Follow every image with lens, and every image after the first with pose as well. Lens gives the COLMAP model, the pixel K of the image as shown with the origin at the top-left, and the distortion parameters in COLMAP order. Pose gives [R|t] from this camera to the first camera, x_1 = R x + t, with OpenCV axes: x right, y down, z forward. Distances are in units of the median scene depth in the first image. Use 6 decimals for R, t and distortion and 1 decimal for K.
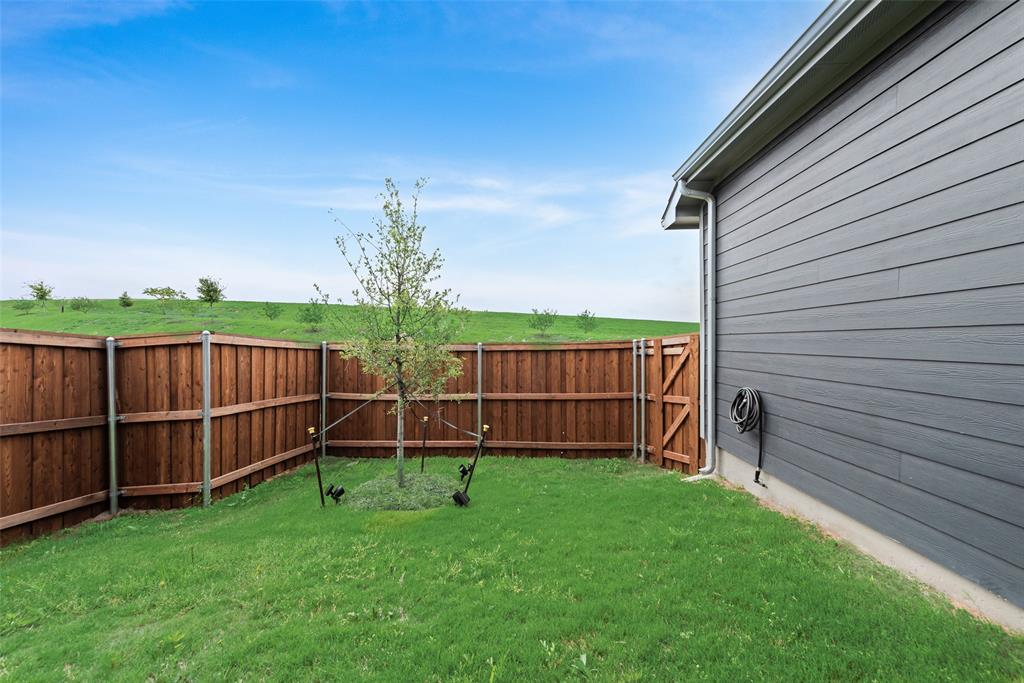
lens RADIAL K [[404.1, 0, 513.1], [0, 404.1, 336.4], [0, 0, 1]] dist [0.021069, -0.000157]
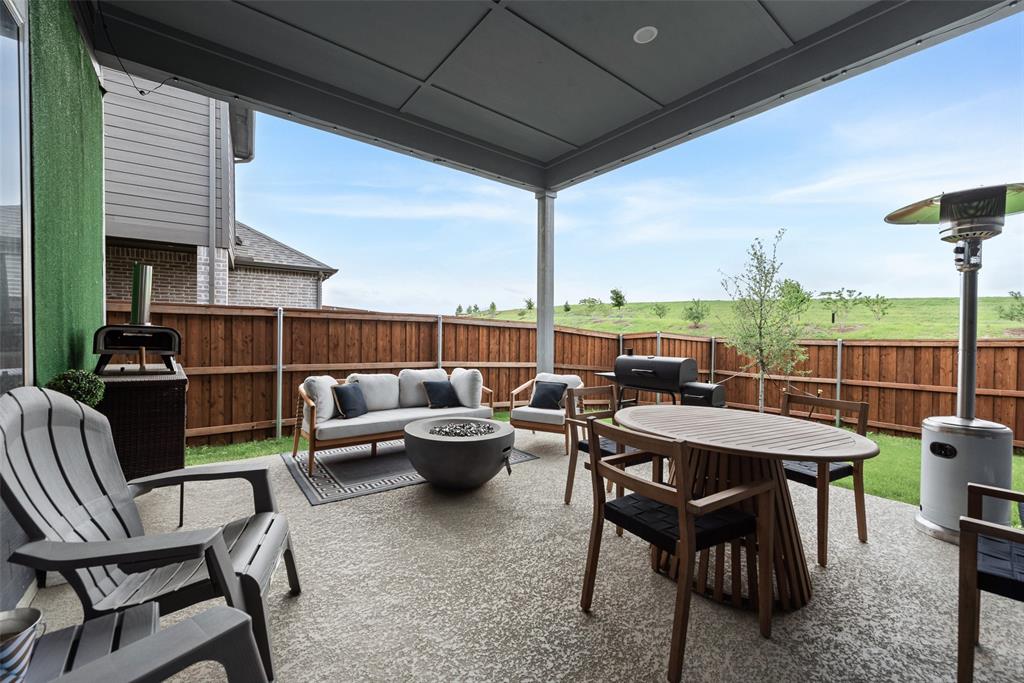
lens RADIAL K [[404.1, 0, 513.1], [0, 404.1, 336.4], [0, 0, 1]] dist [0.021069, -0.000157]
pose [[0.644076, 0.008939, -0.764909, 0.239358], [0.001117, 0.999920, 0.012627, -0.009630], [0.764961, -0.008987, 0.644014, -0.602632]]
